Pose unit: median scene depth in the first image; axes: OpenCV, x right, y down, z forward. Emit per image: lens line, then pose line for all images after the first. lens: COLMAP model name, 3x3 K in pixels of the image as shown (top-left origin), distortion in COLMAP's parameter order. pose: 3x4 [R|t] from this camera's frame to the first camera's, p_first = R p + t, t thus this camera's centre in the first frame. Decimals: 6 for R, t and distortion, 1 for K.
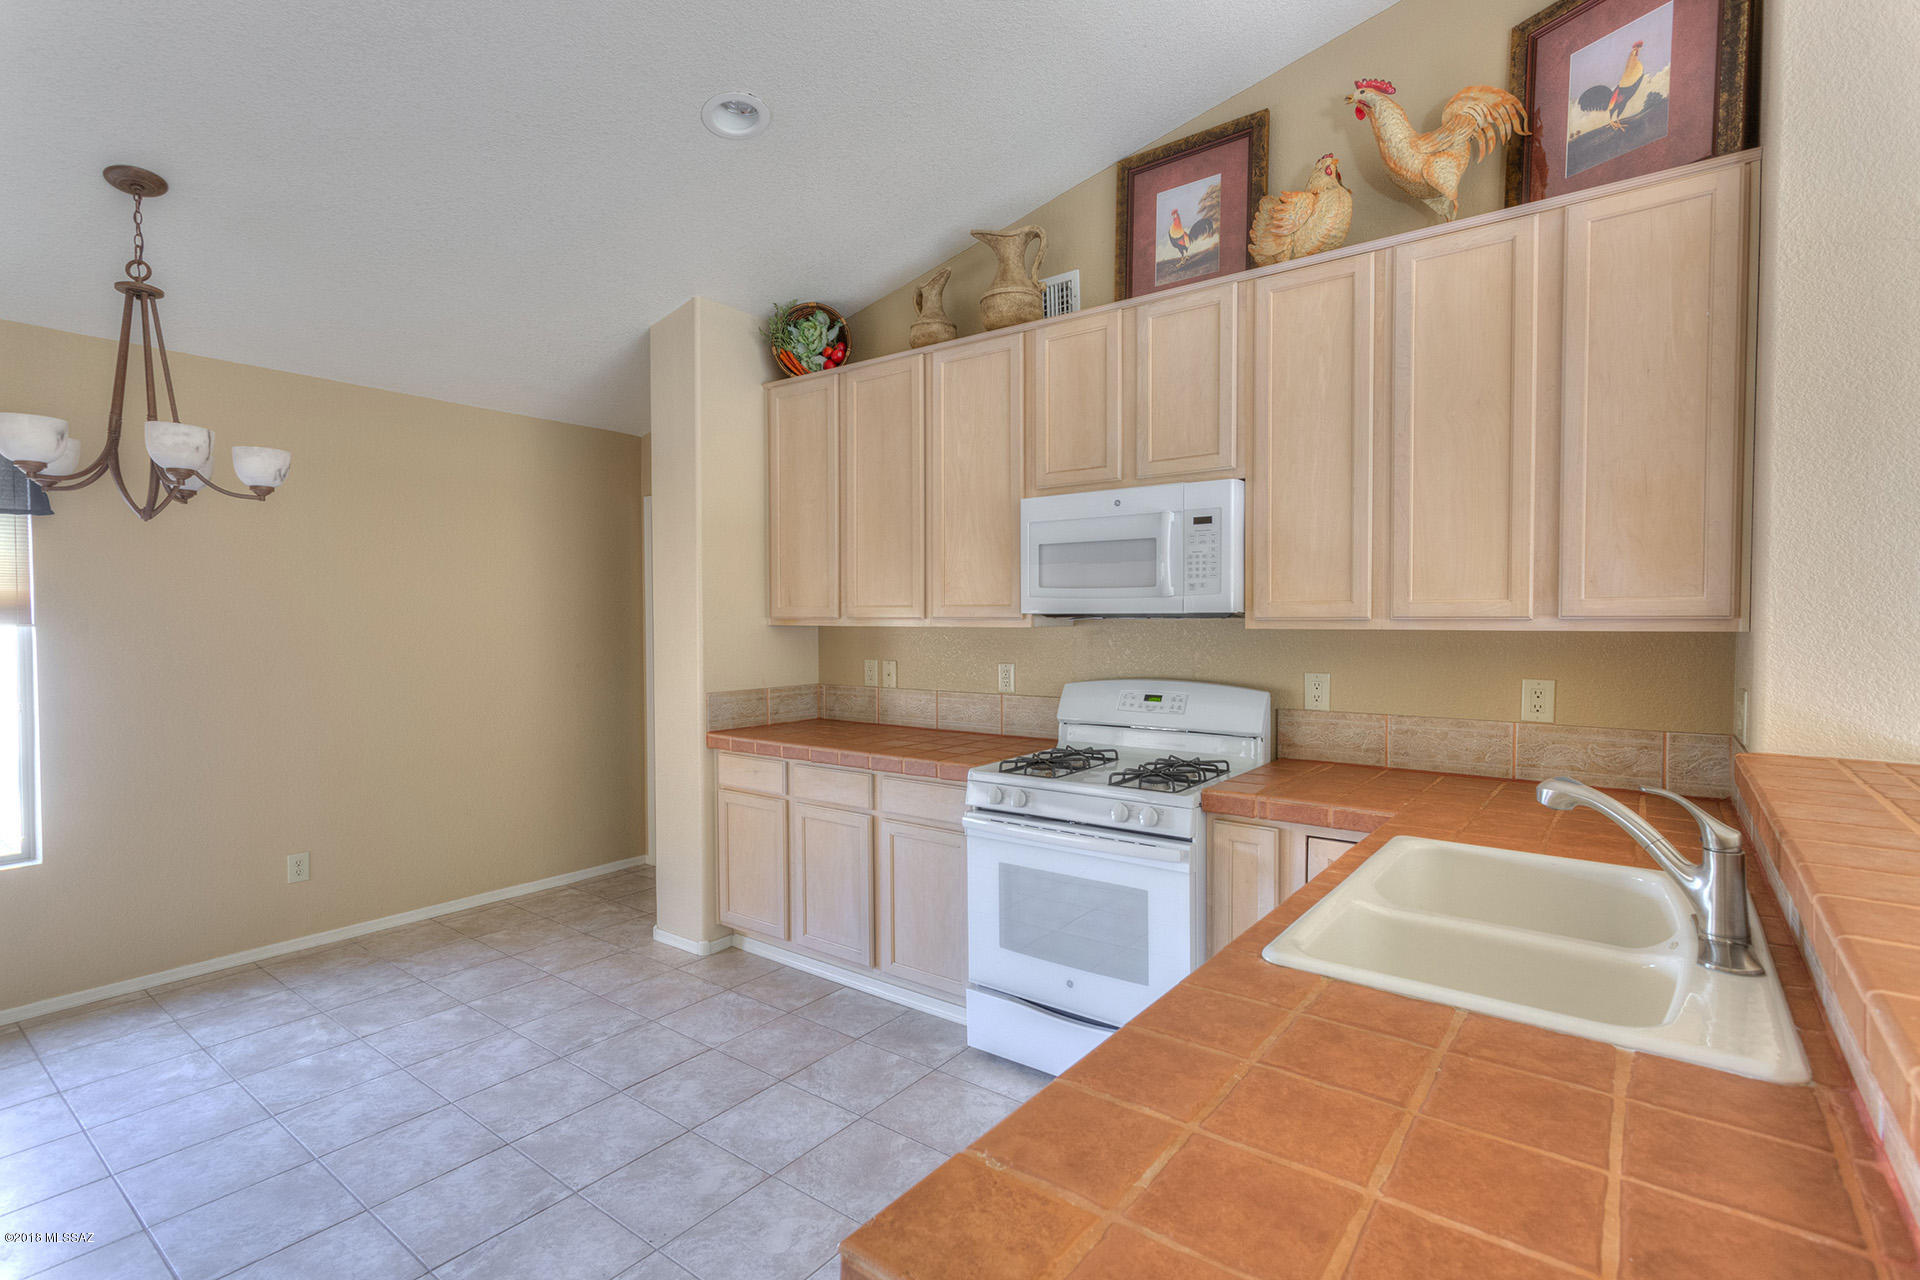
lens RADIAL K [[908.3, 0, 956.5], [0, 908.3, 639.0], [0, 0, 1]] dist [0.005080, 0.001117]
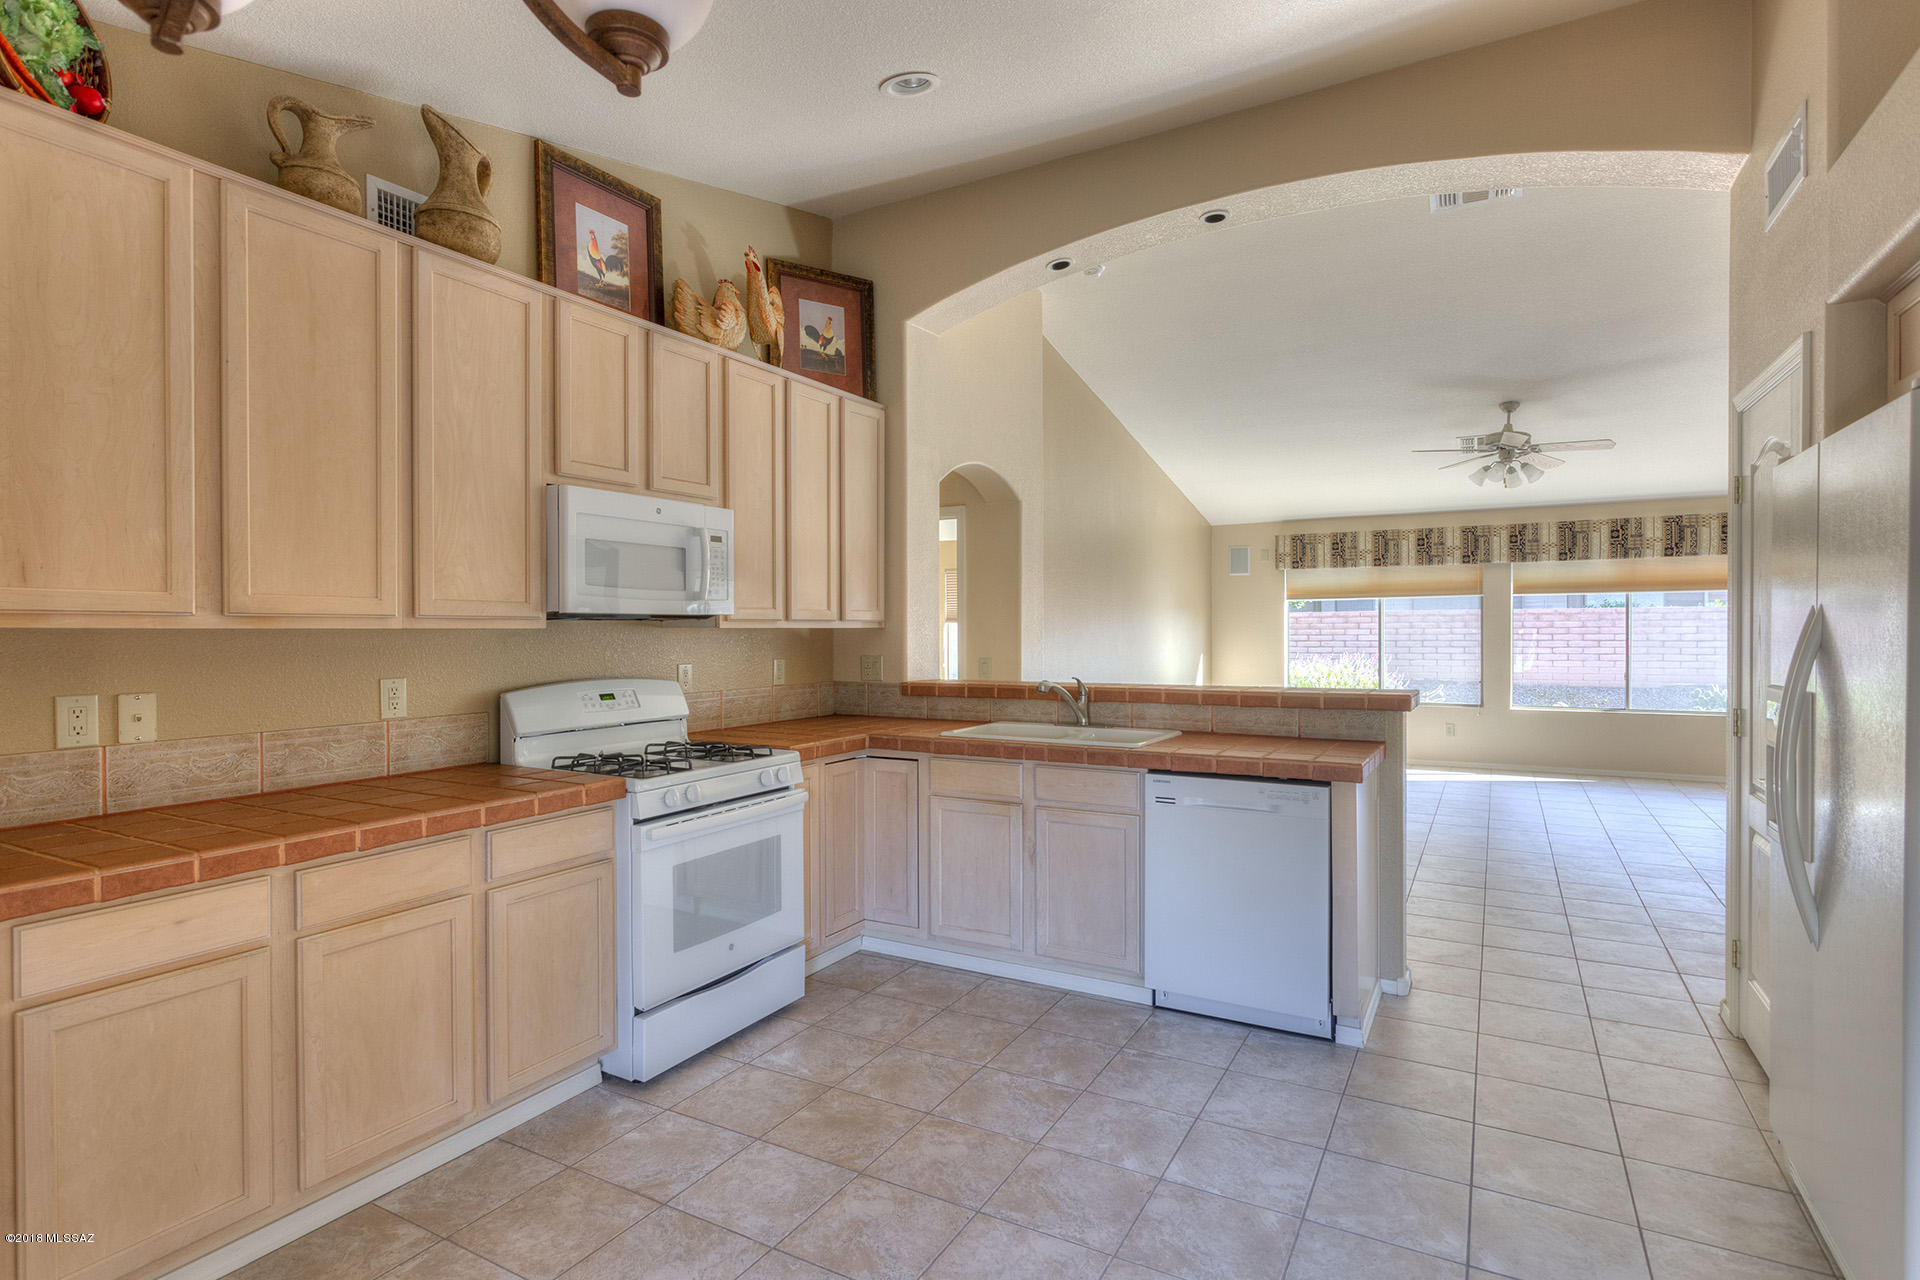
lens RADIAL K [[950.0, 0, 969.7], [0, 950.0, 638.4], [0, 0, 1]] dist [-0.002358, 0.001009]
pose [[-0.145727, -0.006272, 0.989305, -0.926666], [0.029253, 0.999515, 0.010646, -0.000550], [-0.988892, 0.030492, -0.145473, 0.758233]]
